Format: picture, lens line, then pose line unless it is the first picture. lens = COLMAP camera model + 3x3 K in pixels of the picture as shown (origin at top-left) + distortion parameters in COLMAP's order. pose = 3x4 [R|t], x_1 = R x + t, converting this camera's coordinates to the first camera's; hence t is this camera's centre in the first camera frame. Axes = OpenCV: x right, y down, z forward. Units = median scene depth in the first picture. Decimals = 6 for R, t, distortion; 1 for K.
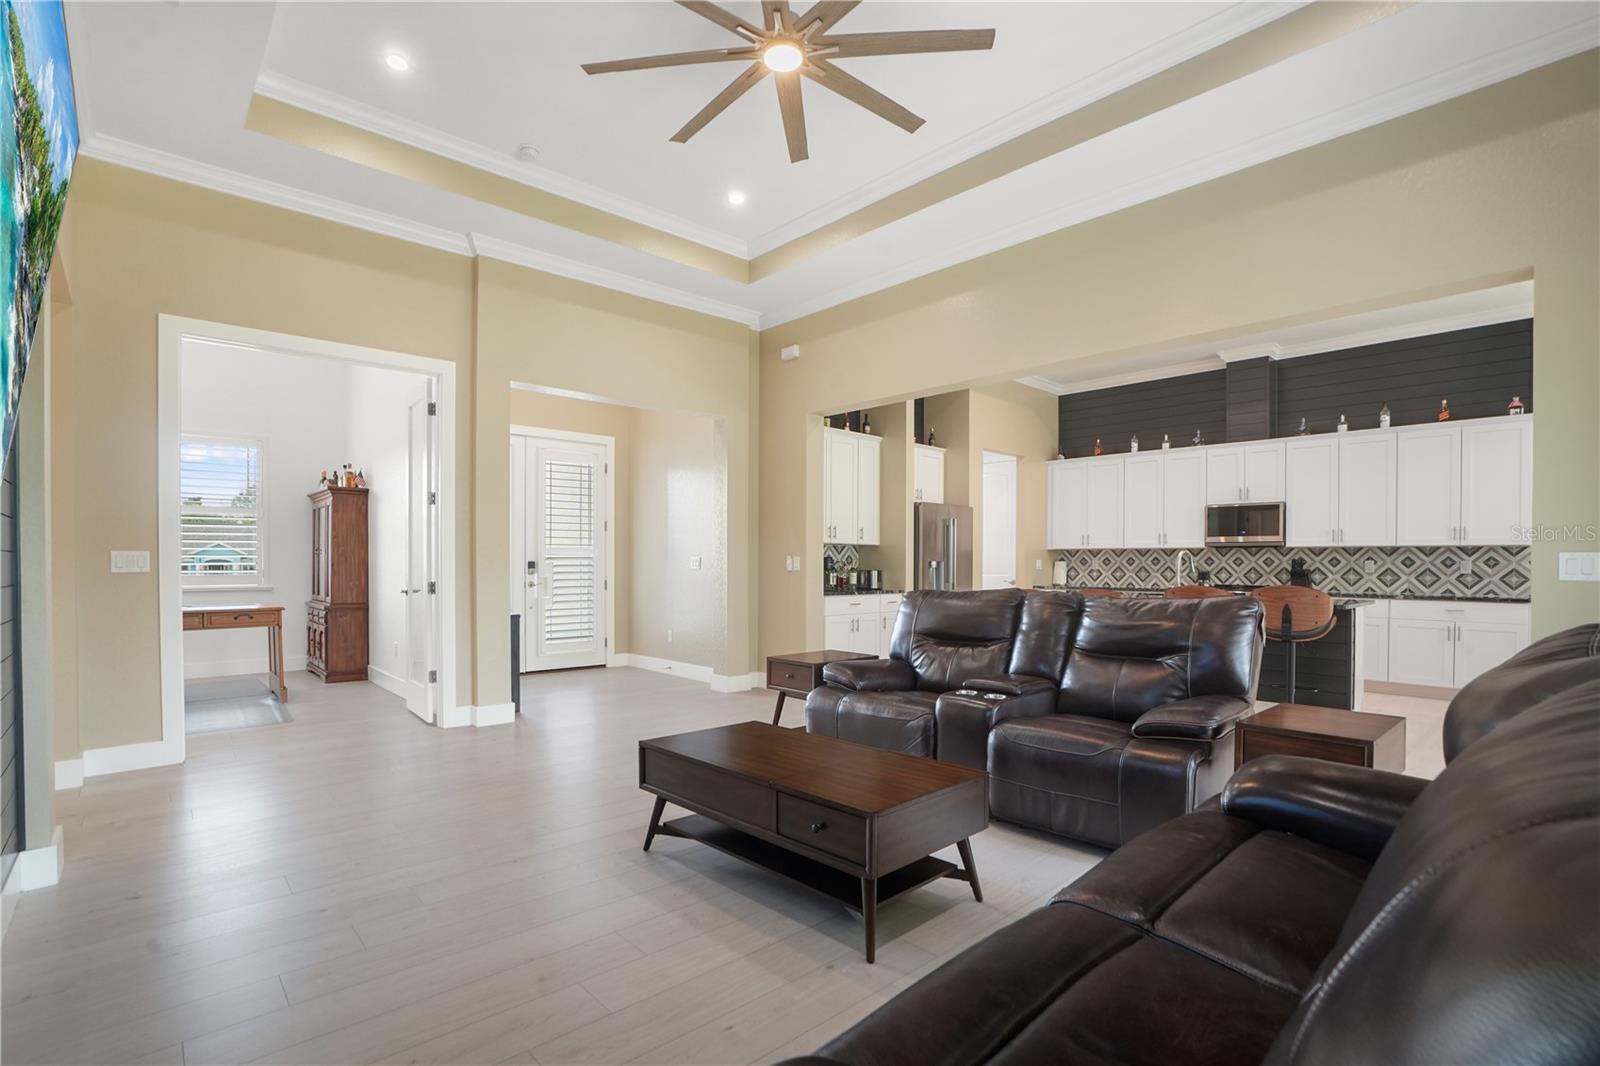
lens RADIAL K [[745.7, 0, 801.9], [0, 745.7, 569.7], [0, 0, 1]] dist [-0.057484, 0.035806]
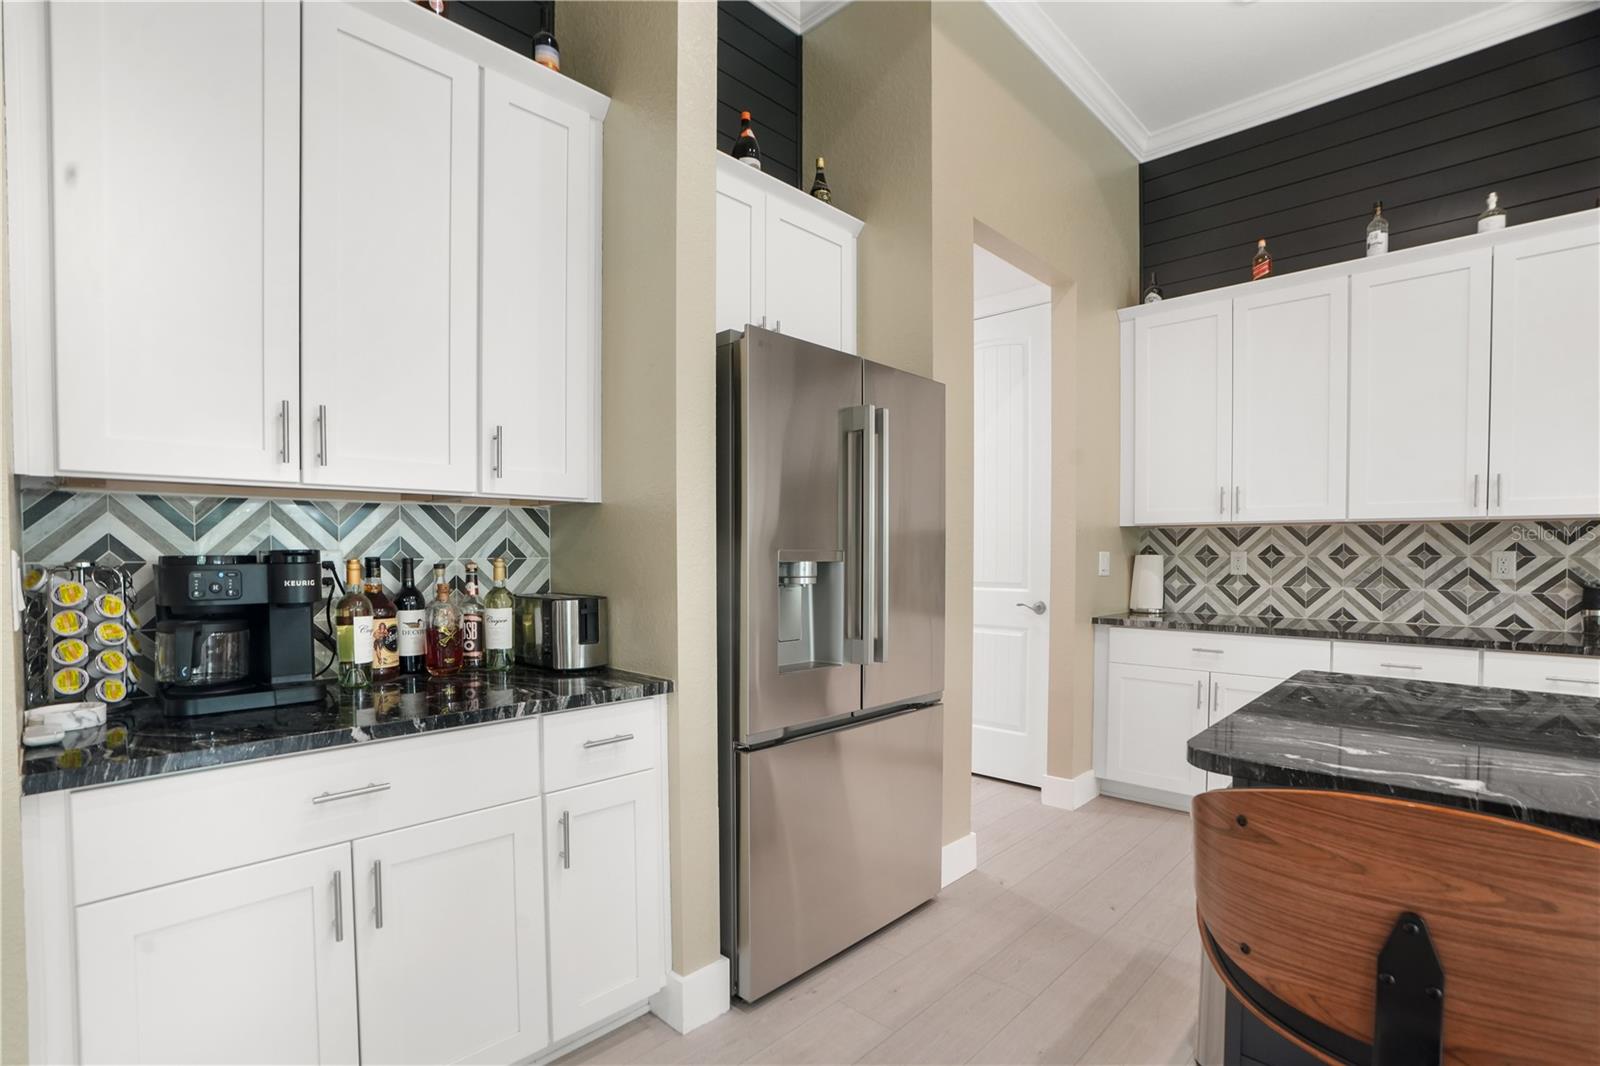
lens RADIAL K [[762.8, 0, 799.6], [0, 762.8, 571.8], [0, 0, 1]] dist [-0.063089, 0.030173]
pose [[0.998466, -0.005082, 0.055143, 0.159335], [0.004000, 0.999798, 0.019707, -0.013121], [-0.055232, -0.019456, 0.998284, 0.718303]]
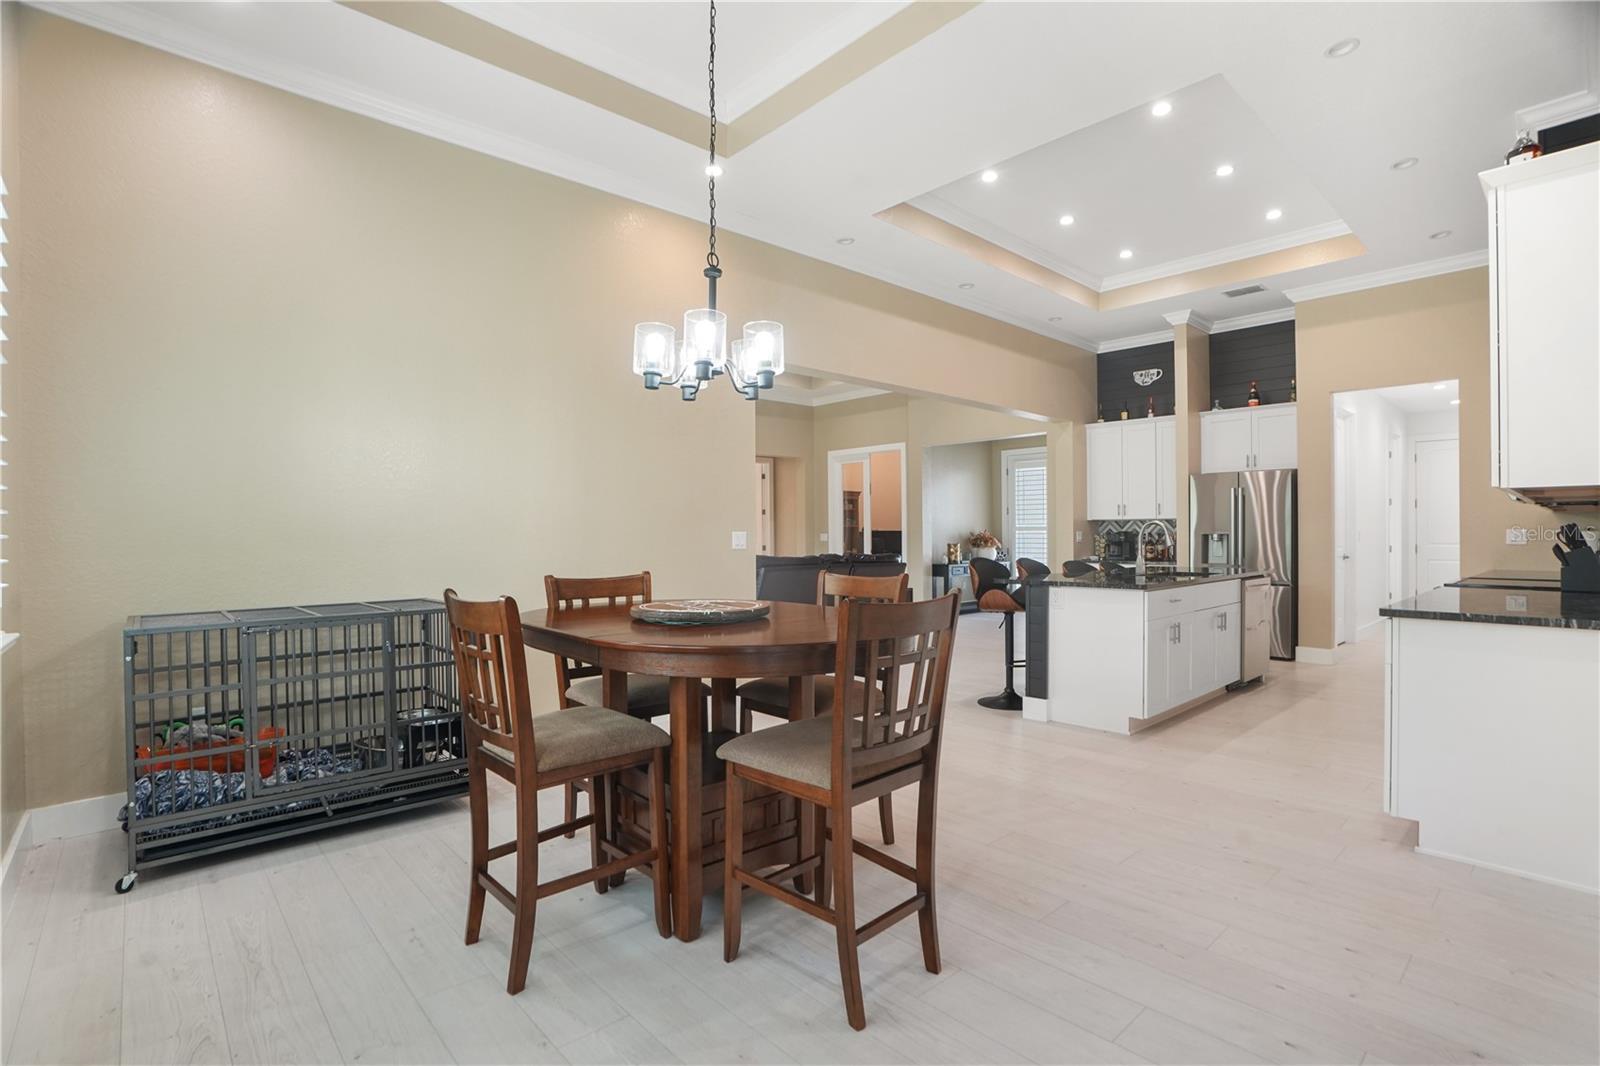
lens RADIAL K [[794.2, 0, 827.8], [0, 794.2, 516.7], [0, 0, 1]] dist [-0.001983, 0.009925]
pose [[0.031105, -0.022999, -0.999251, 1.167908], [-0.003350, 0.999727, -0.023115, -0.008535], [0.999511, 0.004066, 0.031019, 0.467249]]
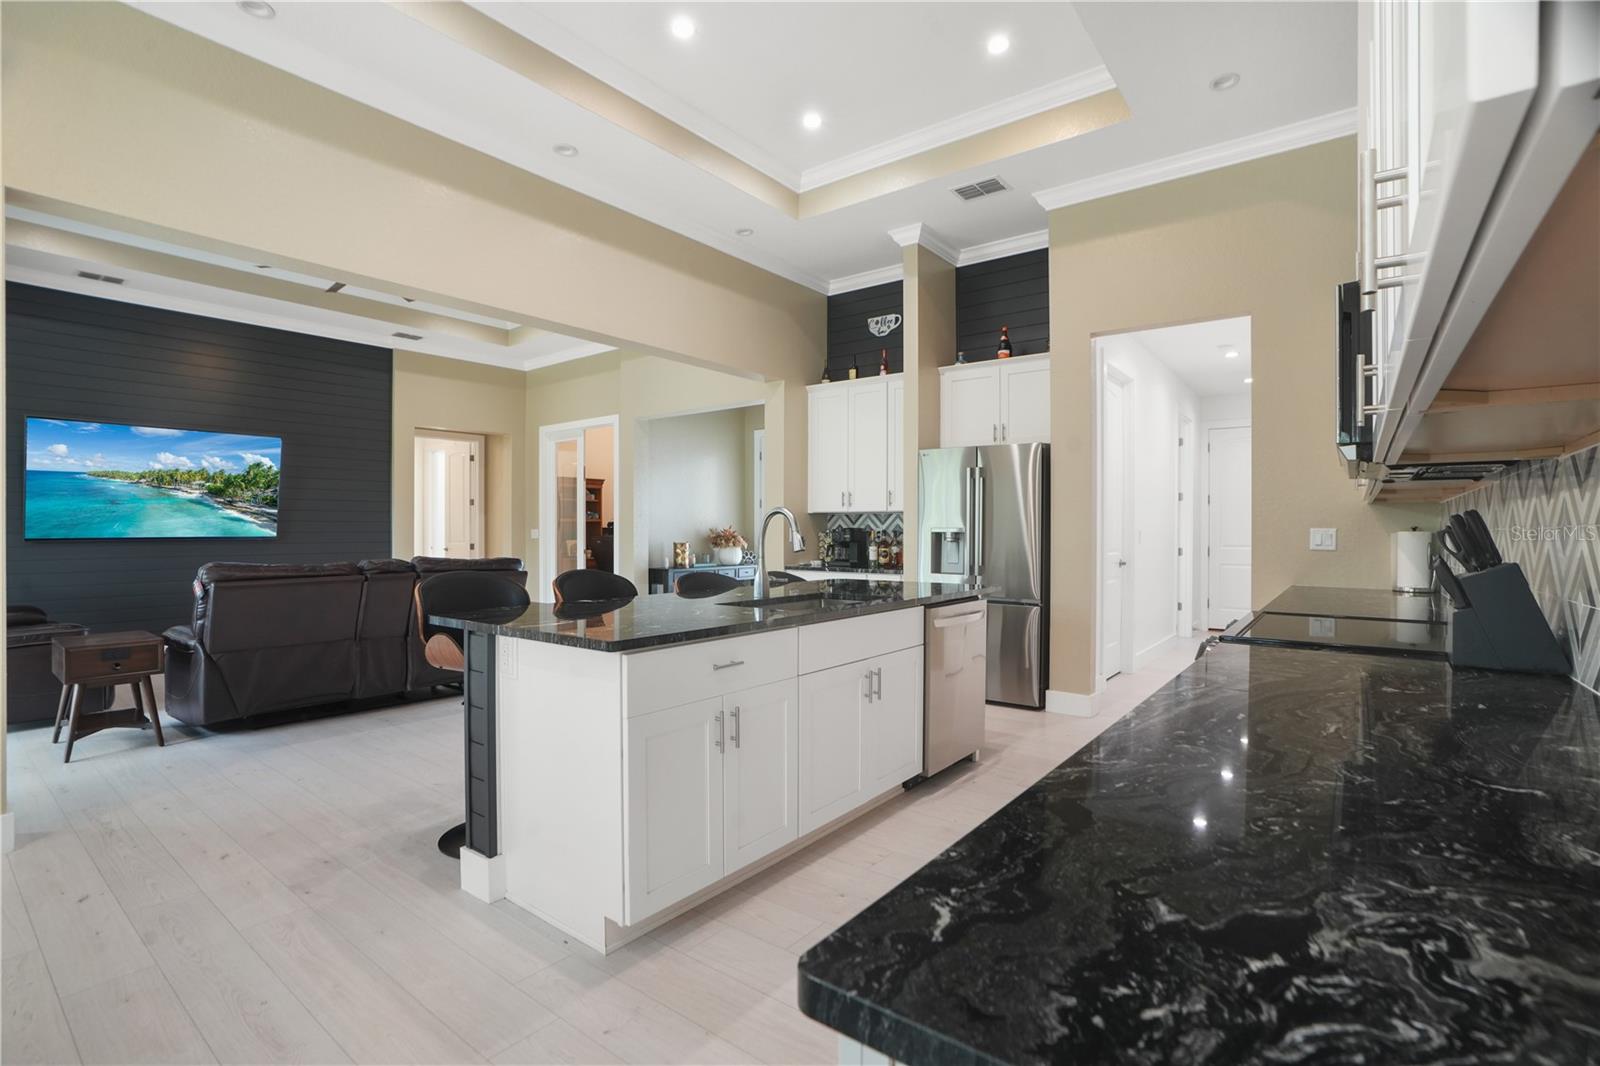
lens RADIAL K [[766.6, 0, 795.6], [0, 766.6, 517.3], [0, 0, 1]] dist [-0.002190, 0.000905]
pose [[0.155987, -0.017575, -0.987603, 0.848620], [-0.007490, 0.999792, -0.018975, -0.010850], [0.987731, 0.010357, 0.155823, 0.741549]]
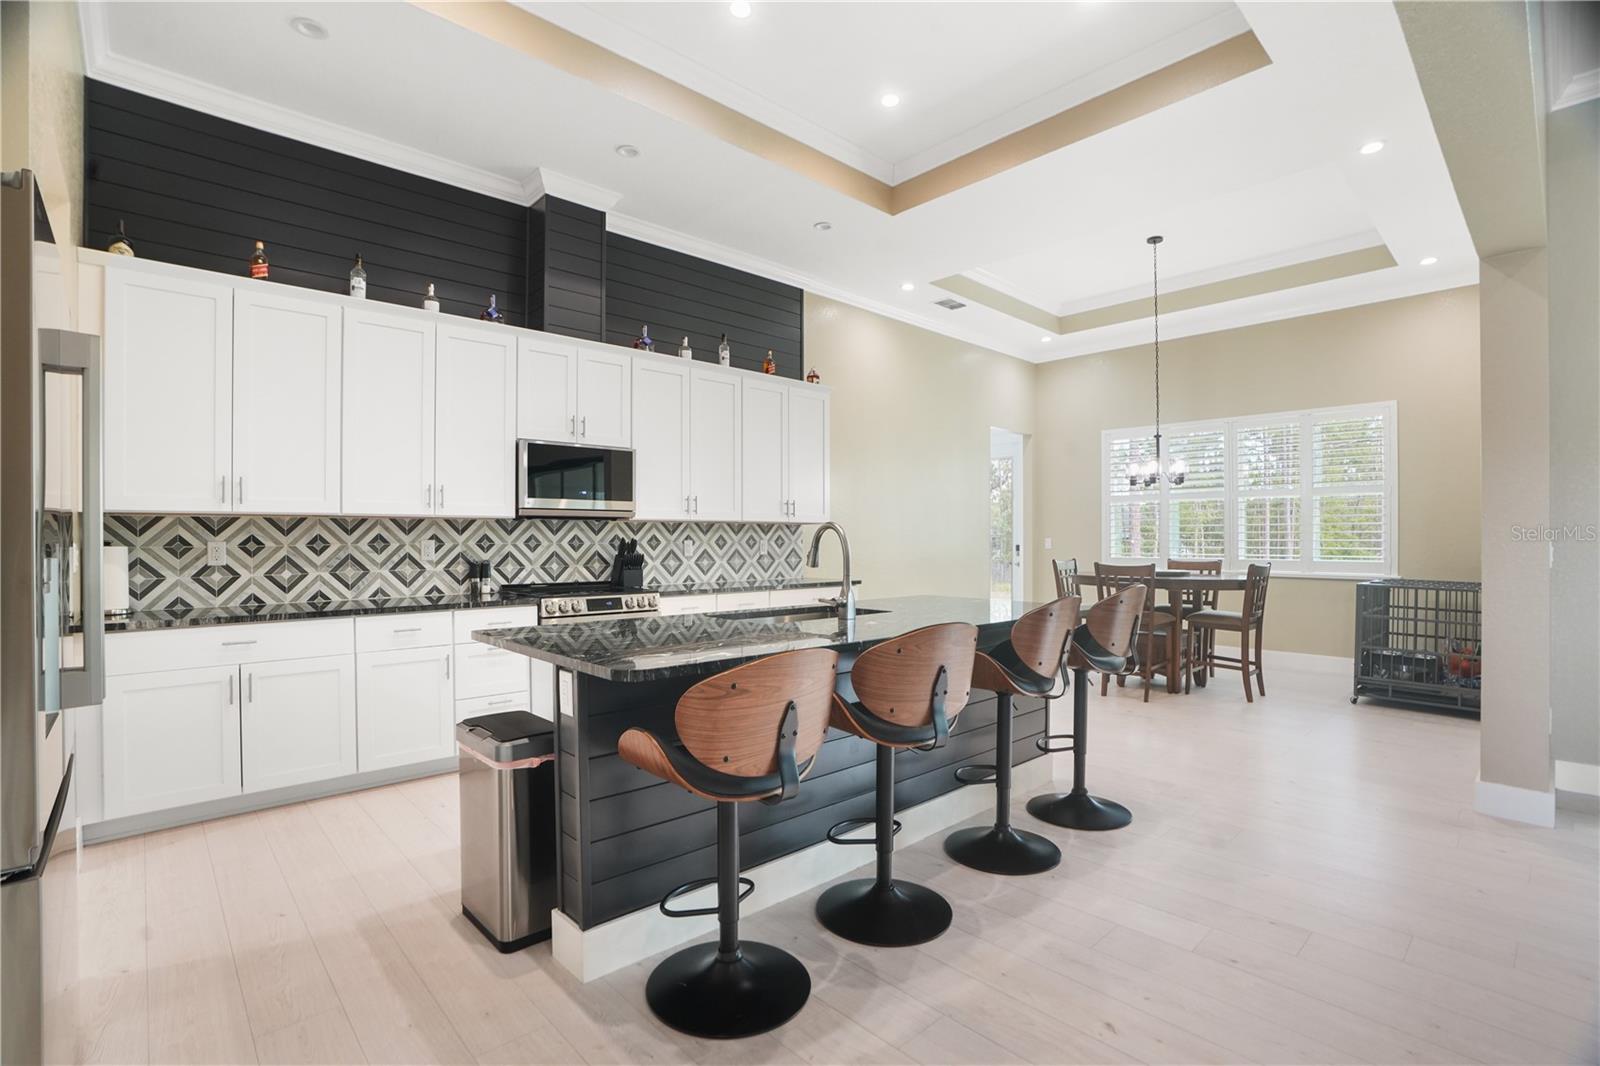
lens RADIAL K [[766.6, 0, 774.3], [0, 766.6, 539.7], [0, 0, 1]] dist [-0.028555, 0.001070]
pose [[0.023016, -0.006460, 0.999714, -0.002074], [0.012702, 0.999900, 0.006169, -0.015363], [-0.999654, 0.012556, 0.023096, 0.822482]]
